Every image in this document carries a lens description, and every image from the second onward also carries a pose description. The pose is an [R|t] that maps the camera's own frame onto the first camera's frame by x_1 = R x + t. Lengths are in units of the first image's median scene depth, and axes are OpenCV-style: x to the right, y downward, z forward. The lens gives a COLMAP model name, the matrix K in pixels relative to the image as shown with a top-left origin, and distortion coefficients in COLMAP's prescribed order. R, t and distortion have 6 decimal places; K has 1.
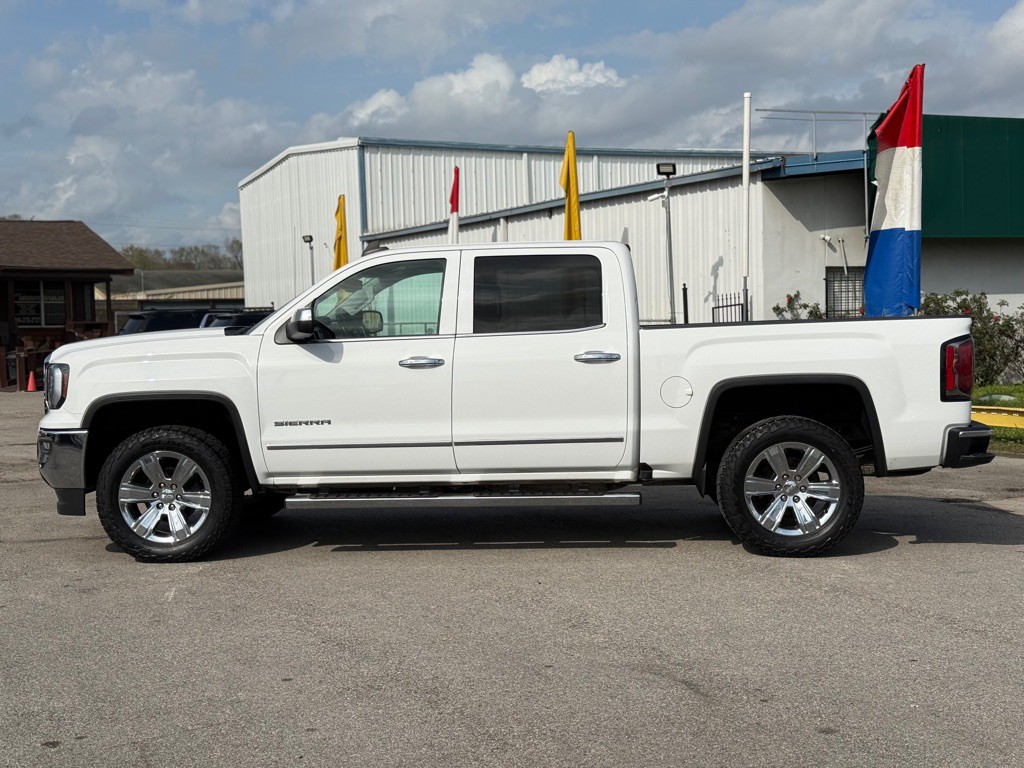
lens RADIAL K [[1437.4, 0, 522.3], [0, 1437.4, 388.9], [0, 0, 1]] dist [0.188919, -0.381355]
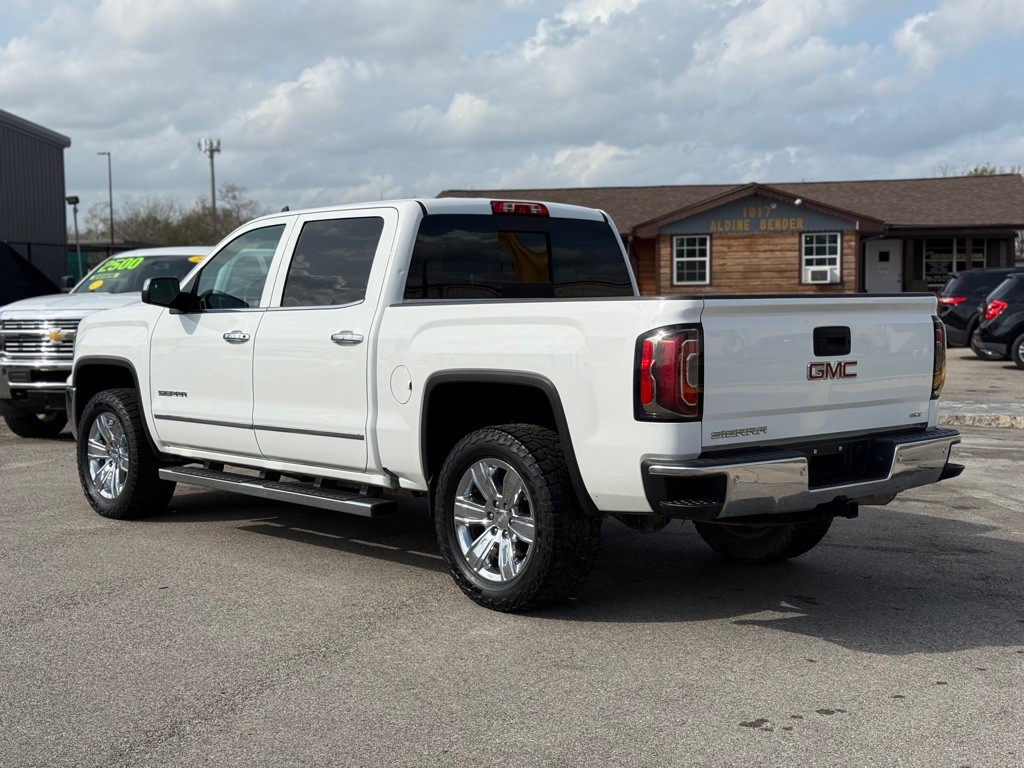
lens RADIAL K [[1437.4, 0, 522.3], [0, 1437.4, 388.9], [0, 0, 1]] dist [0.188919, -0.381355]
pose [[0.704198, 0.060034, -0.707461, 0.288892], [-0.038167, 0.998179, 0.046712, -0.014197], [0.708977, -0.005893, 0.705207, 0.188568]]
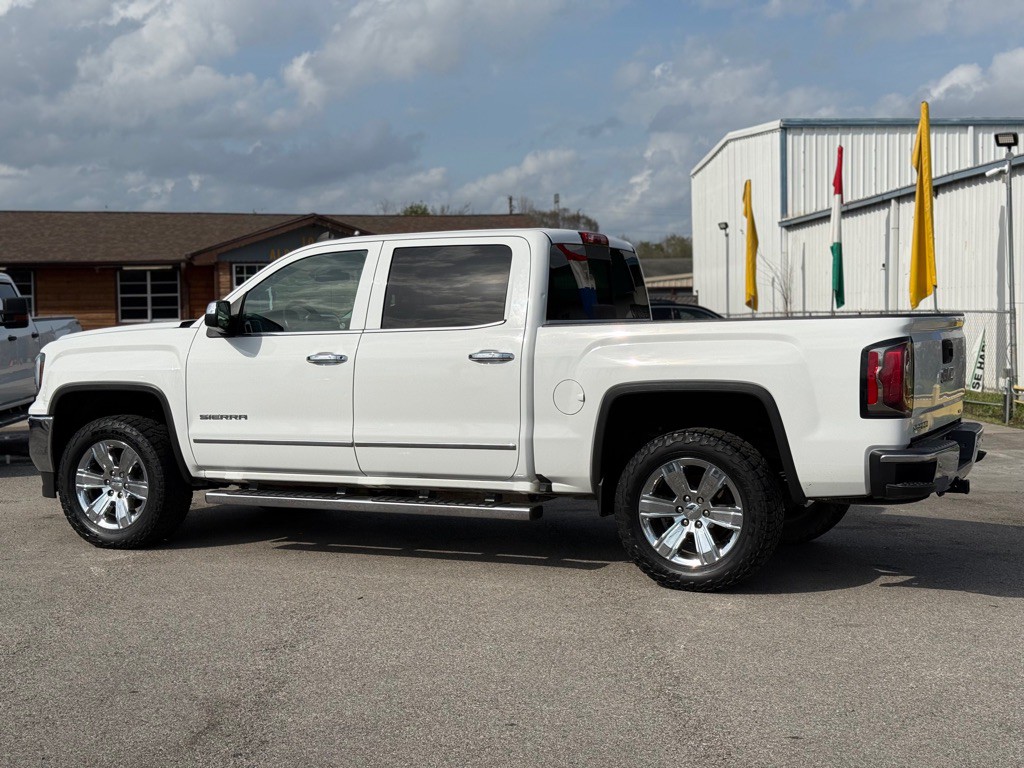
lens RADIAL K [[1437.4, 0, 522.3], [0, 1437.4, 388.9], [0, 0, 1]] dist [0.188919, -0.381355]
pose [[0.926593, 0.027417, -0.375065, 0.164602], [-0.023943, 0.999616, 0.013923, -0.005824], [0.375303, -0.003920, 0.926894, 0.063049]]
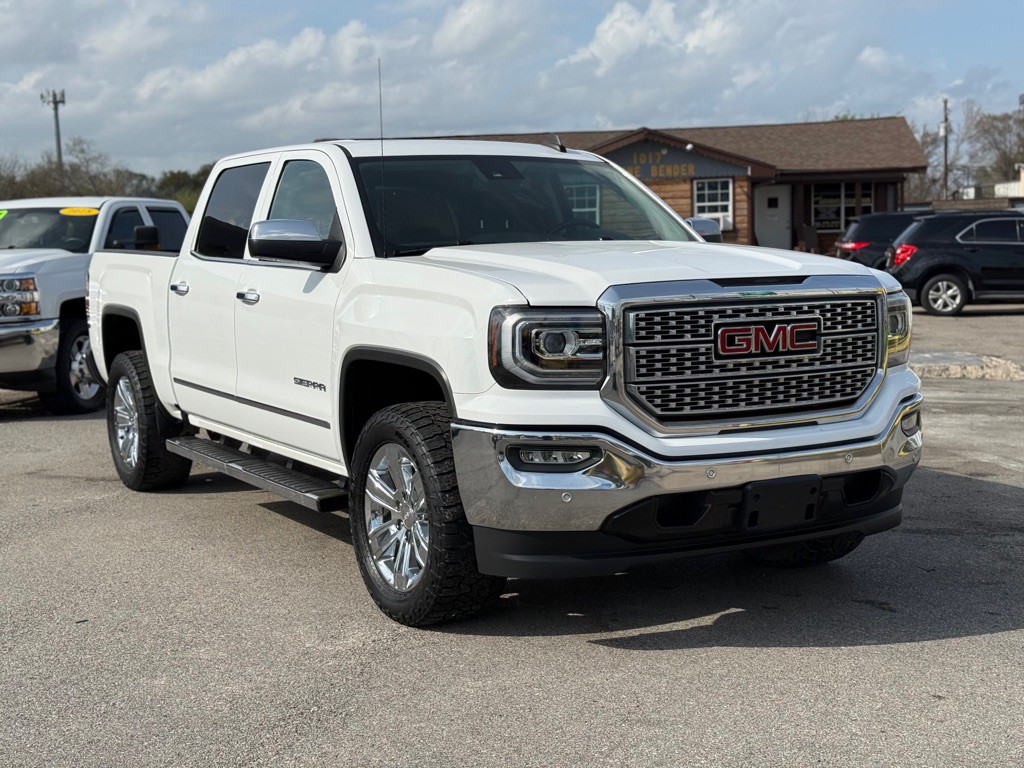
lens RADIAL K [[1437.4, 0, 522.3], [0, 1437.4, 388.9], [0, 0, 1]] dist [0.188919, -0.381355]
pose [[0.768755, 0.062837, -0.636449, 0.226248], [-0.018293, 0.996915, 0.076329, -0.013752], [0.639282, -0.047036, 0.767533, 0.214363]]
